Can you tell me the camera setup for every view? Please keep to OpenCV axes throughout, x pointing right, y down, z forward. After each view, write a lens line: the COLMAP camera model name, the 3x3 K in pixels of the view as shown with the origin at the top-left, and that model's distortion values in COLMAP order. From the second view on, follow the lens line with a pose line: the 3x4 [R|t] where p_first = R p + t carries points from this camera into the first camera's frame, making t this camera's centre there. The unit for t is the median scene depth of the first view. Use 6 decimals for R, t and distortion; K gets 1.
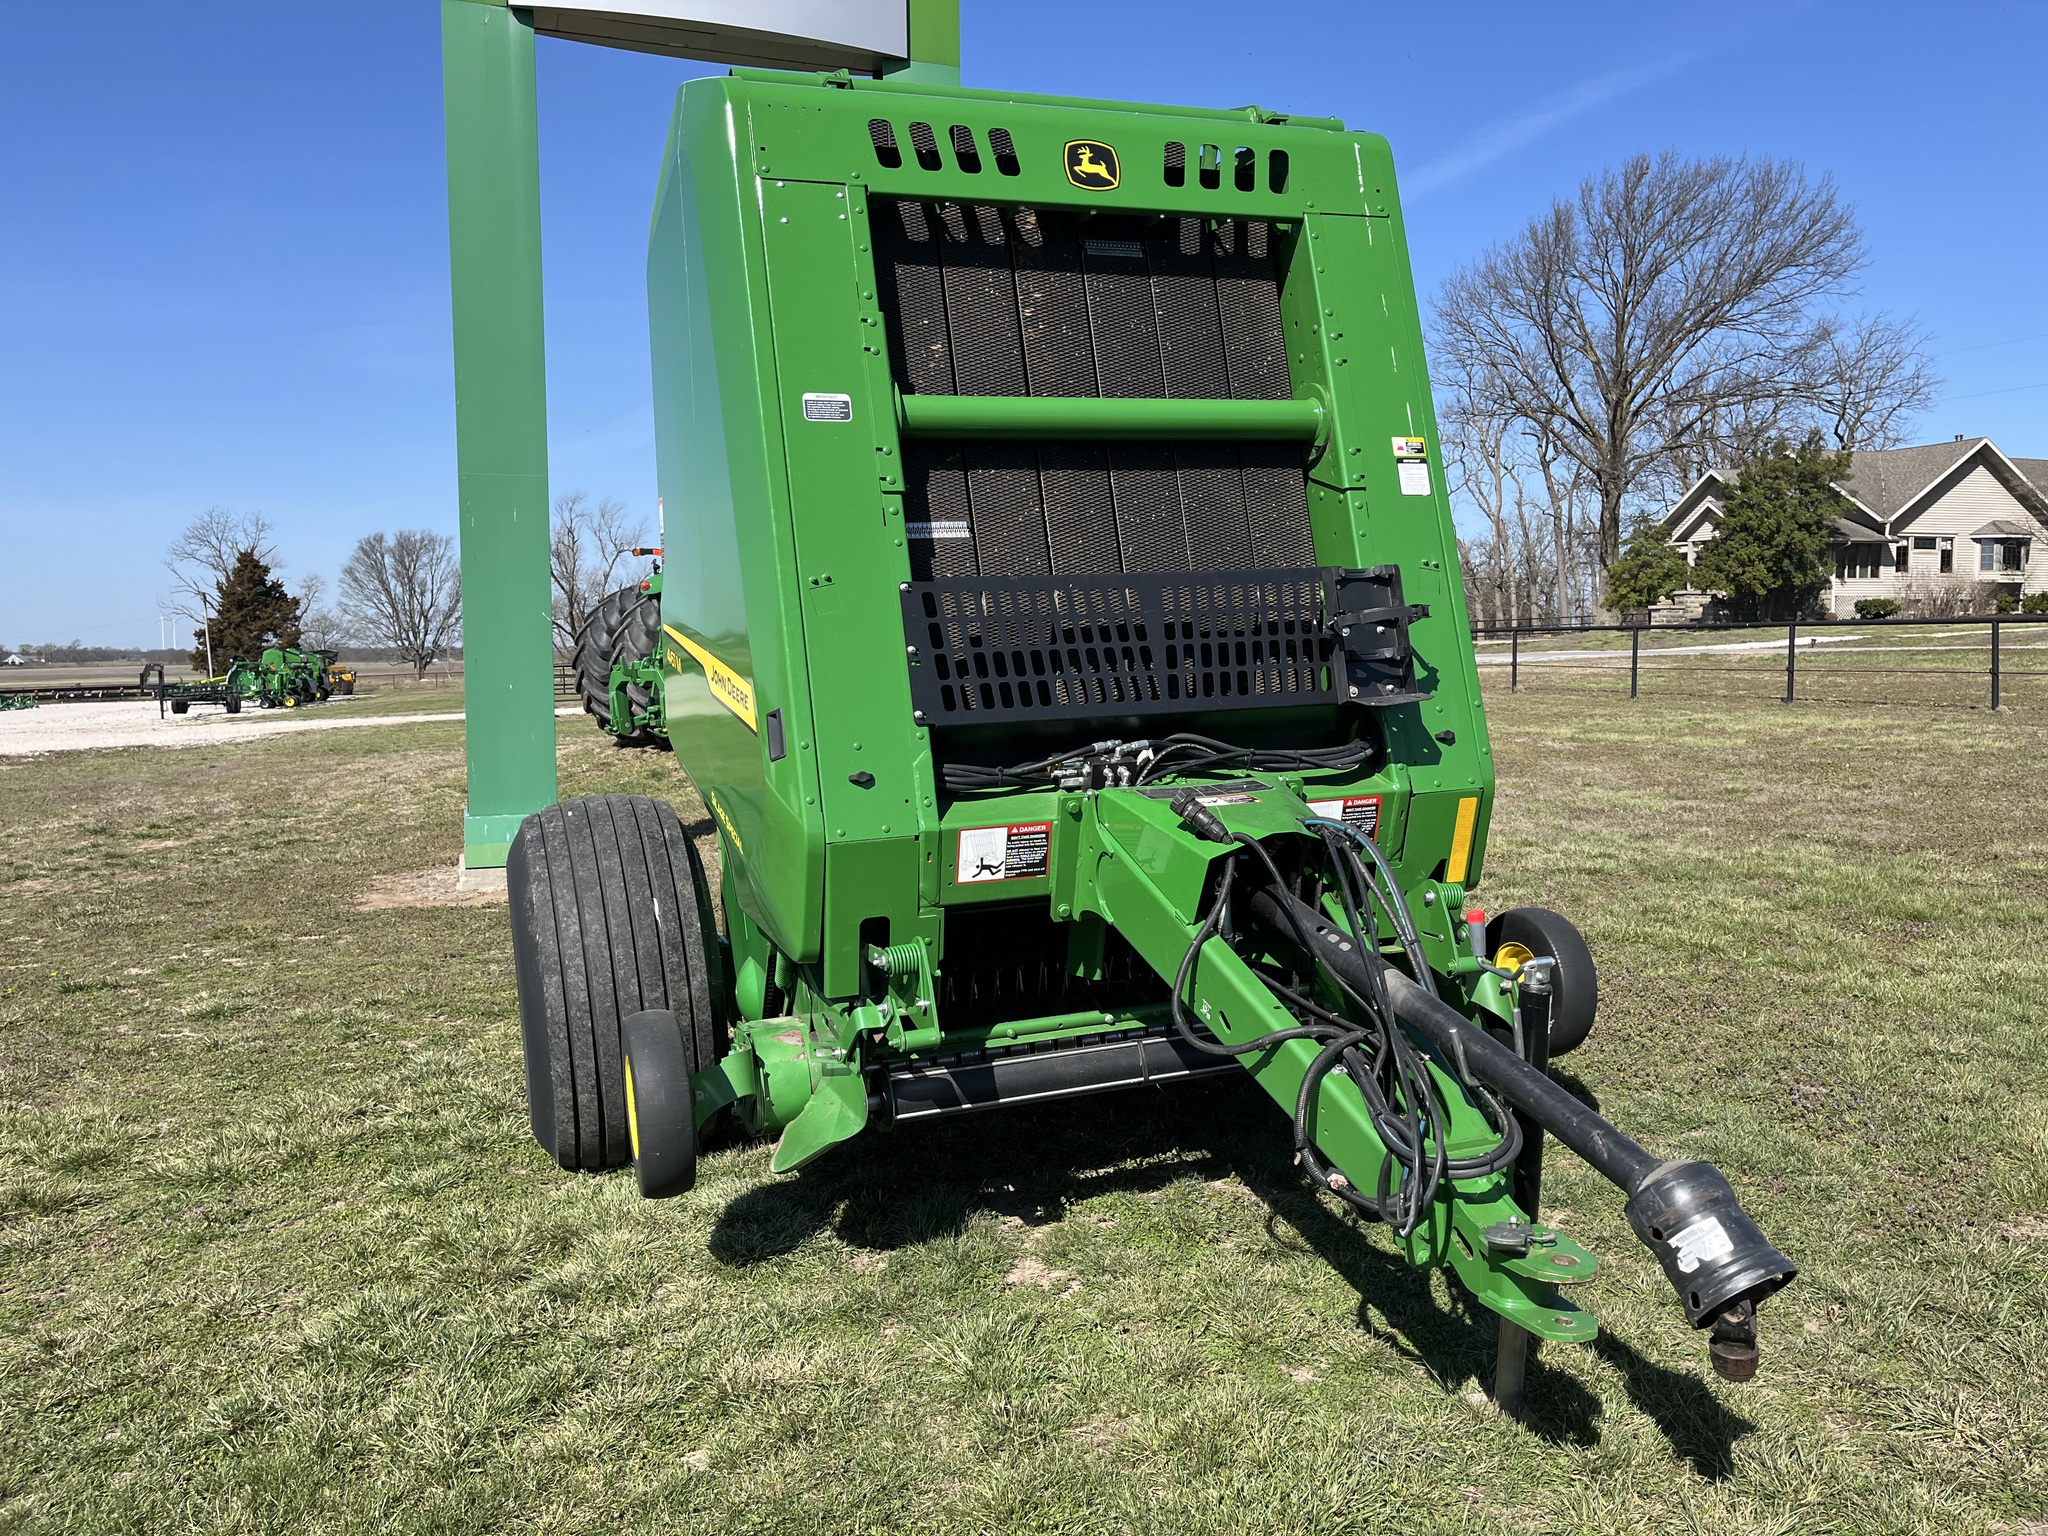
lens RADIAL K [[1558.1, 0, 1037.5], [0, 1558.1, 767.1], [0, 0, 1]] dist [0.061559, -0.097783]
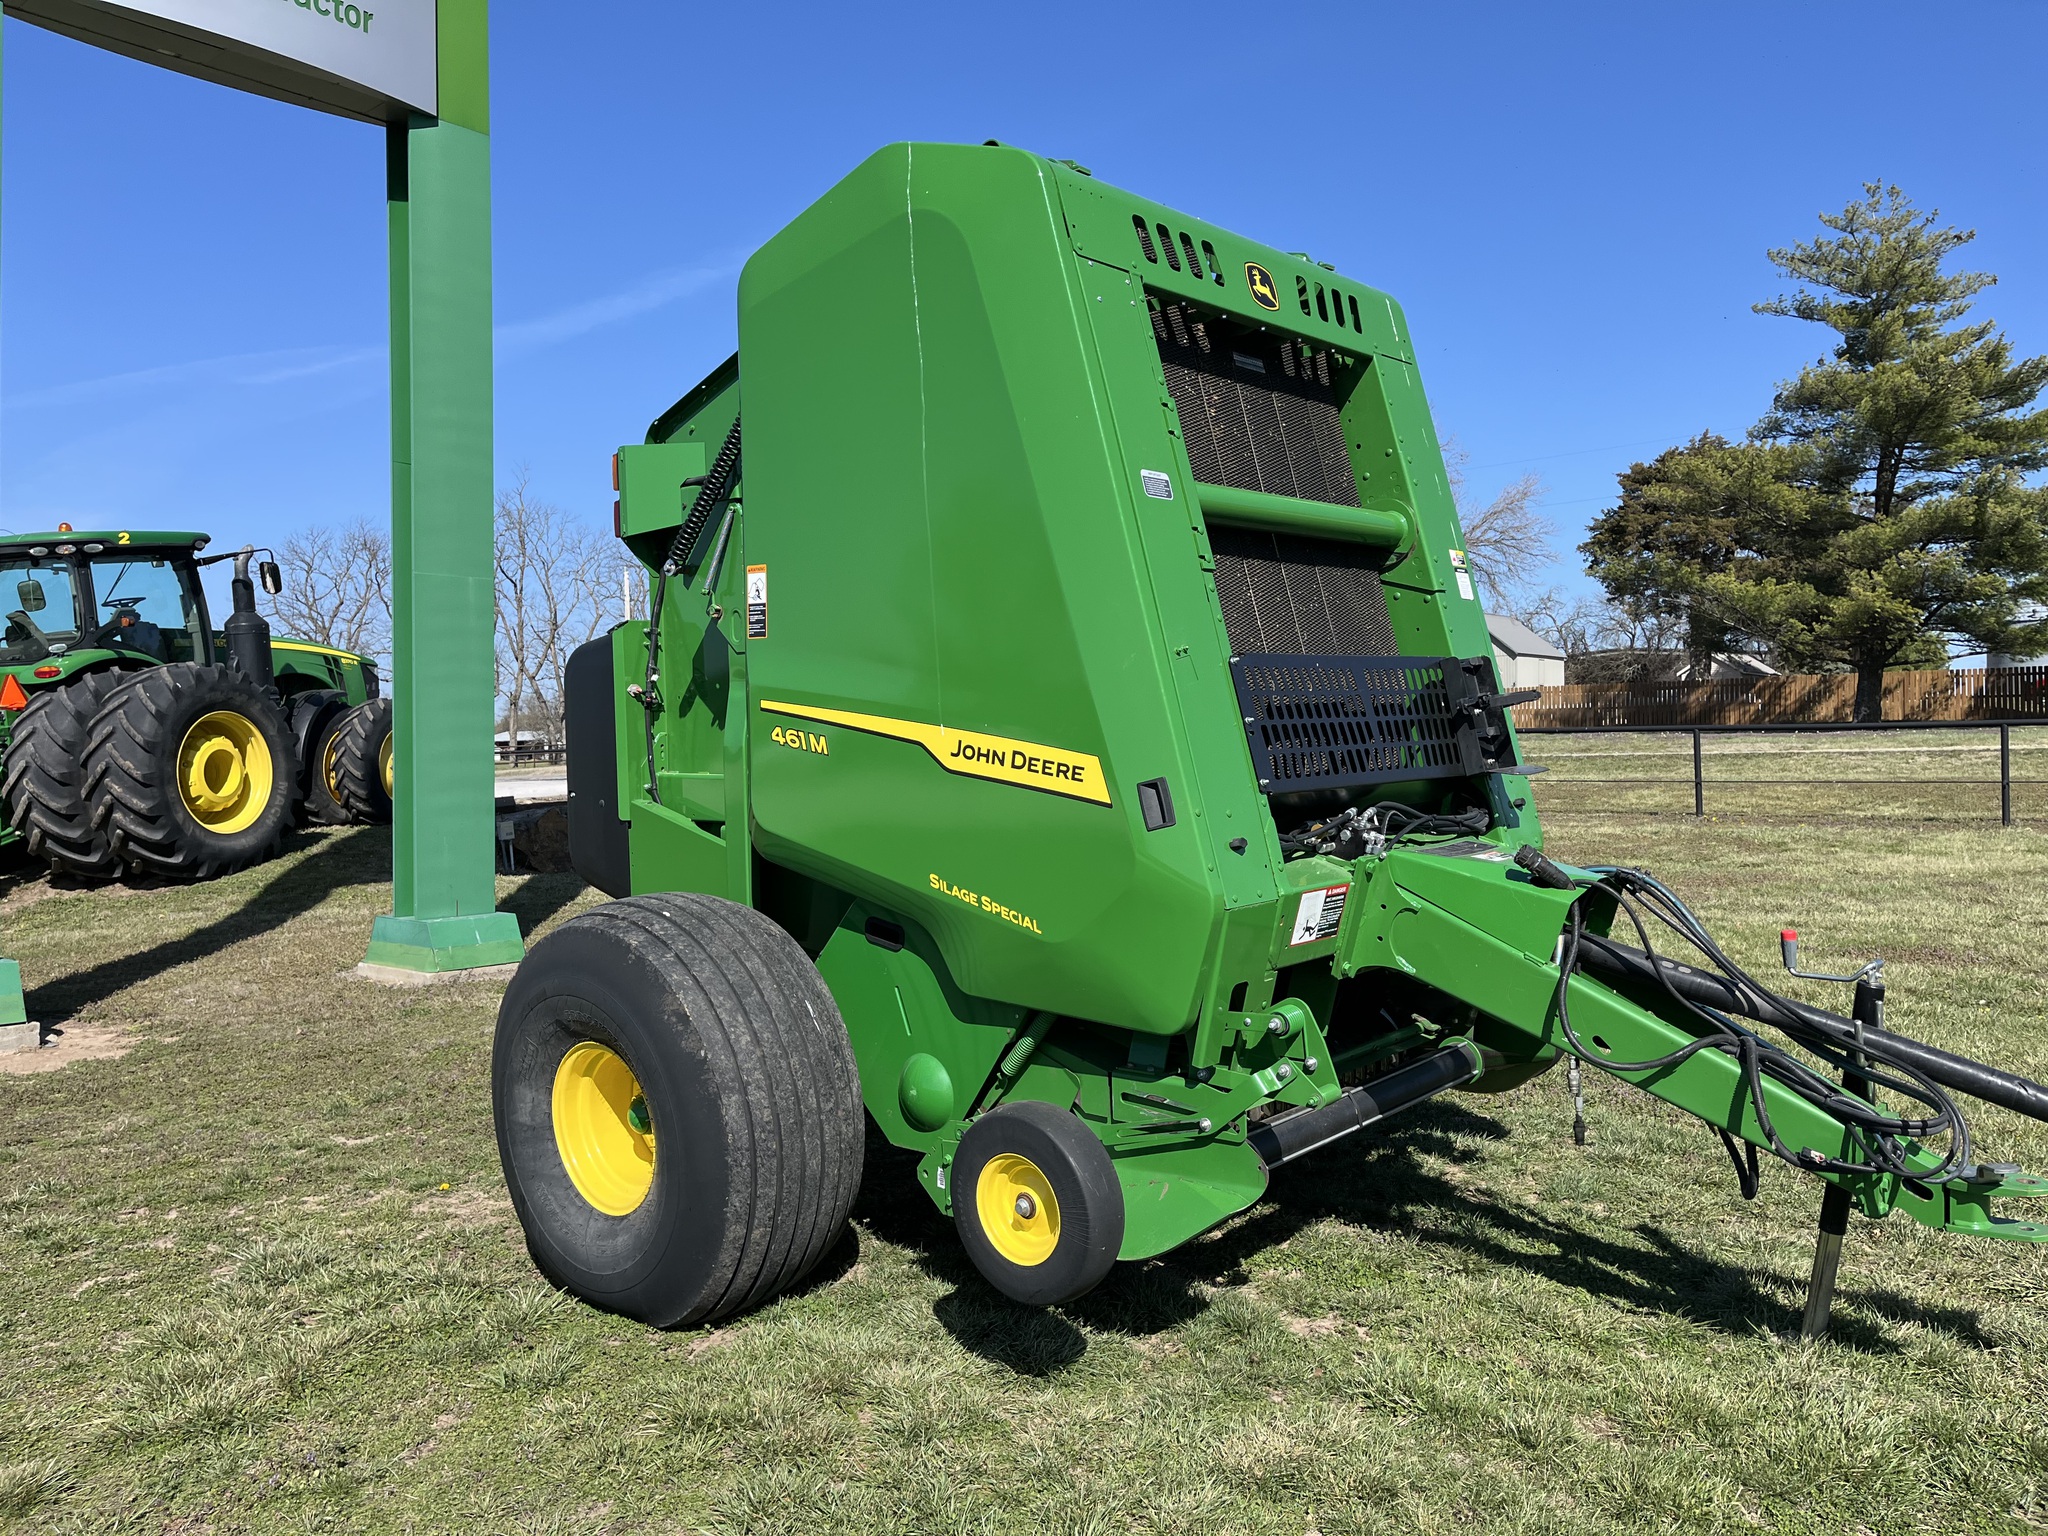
lens RADIAL K [[1552.7, 0, 1021.8], [0, 1552.7, 762.6], [0, 0, 1]] dist [0.067848, -0.094523]
pose [[0.875014, -0.002531, 0.484092, -0.638261], [0.040700, 0.996830, -0.068355, 0.014898], [-0.482384, 0.079515, 0.872343, 0.155921]]
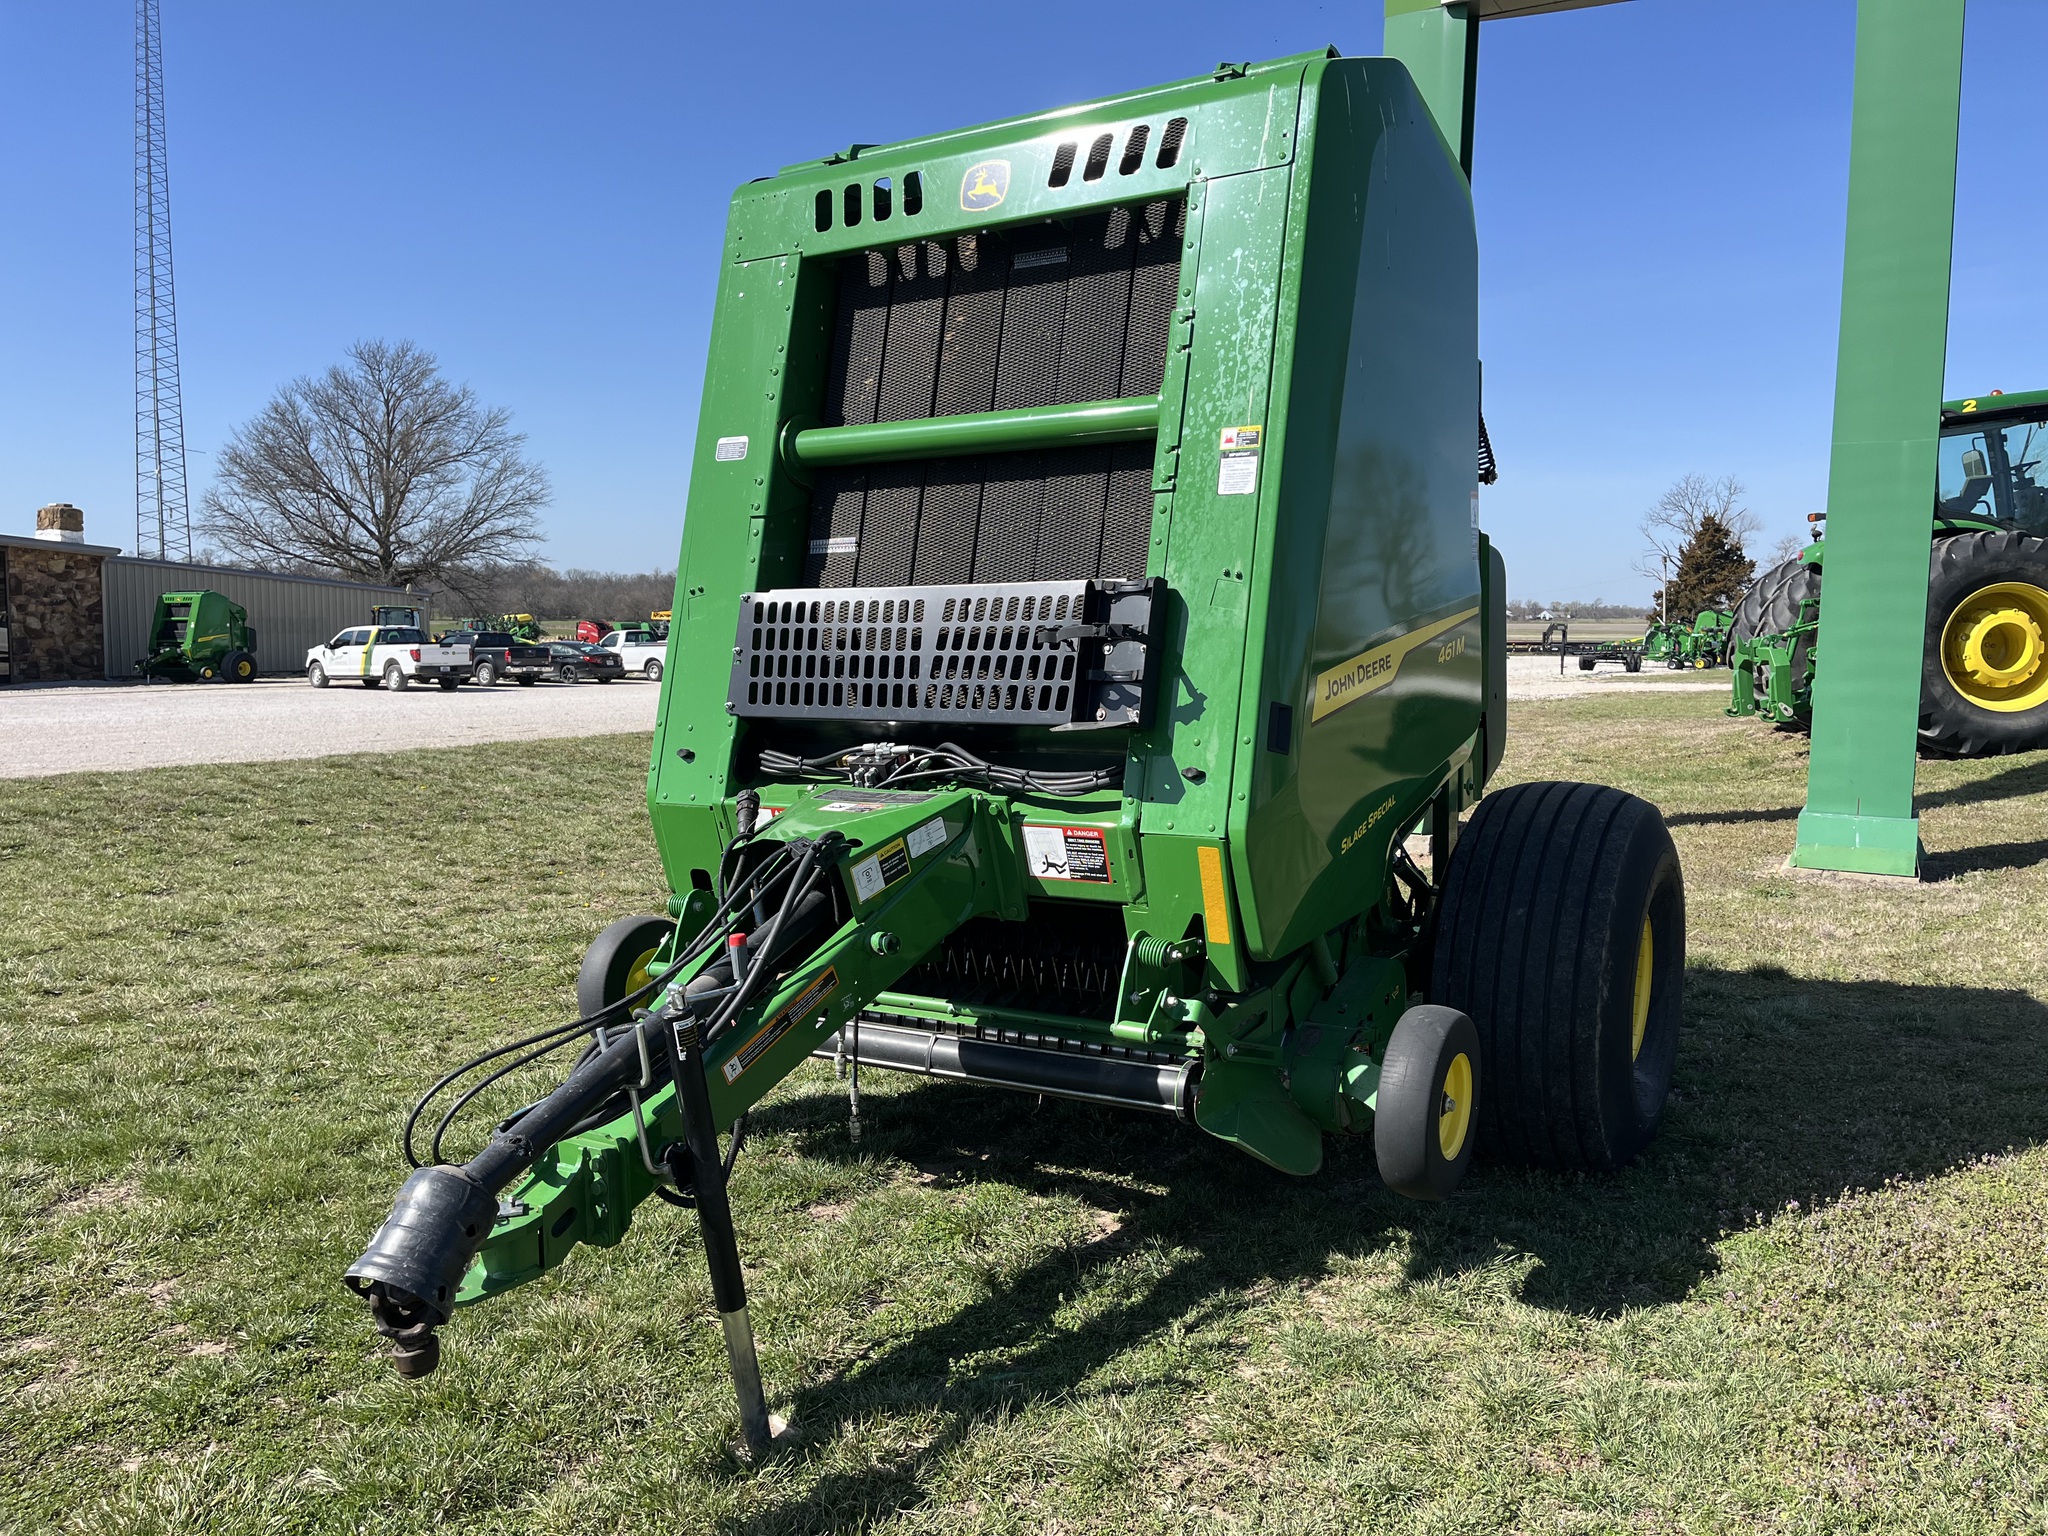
lens RADIAL K [[1552.7, 0, 1021.8], [0, 1552.7, 762.6], [0, 0, 1]] dist [0.067848, -0.094523]
pose [[0.618561, 0.096517, -0.779786, 0.883298], [-0.079293, 0.995028, 0.060259, -0.070864], [0.781725, 0.024558, 0.623139, 0.388185]]
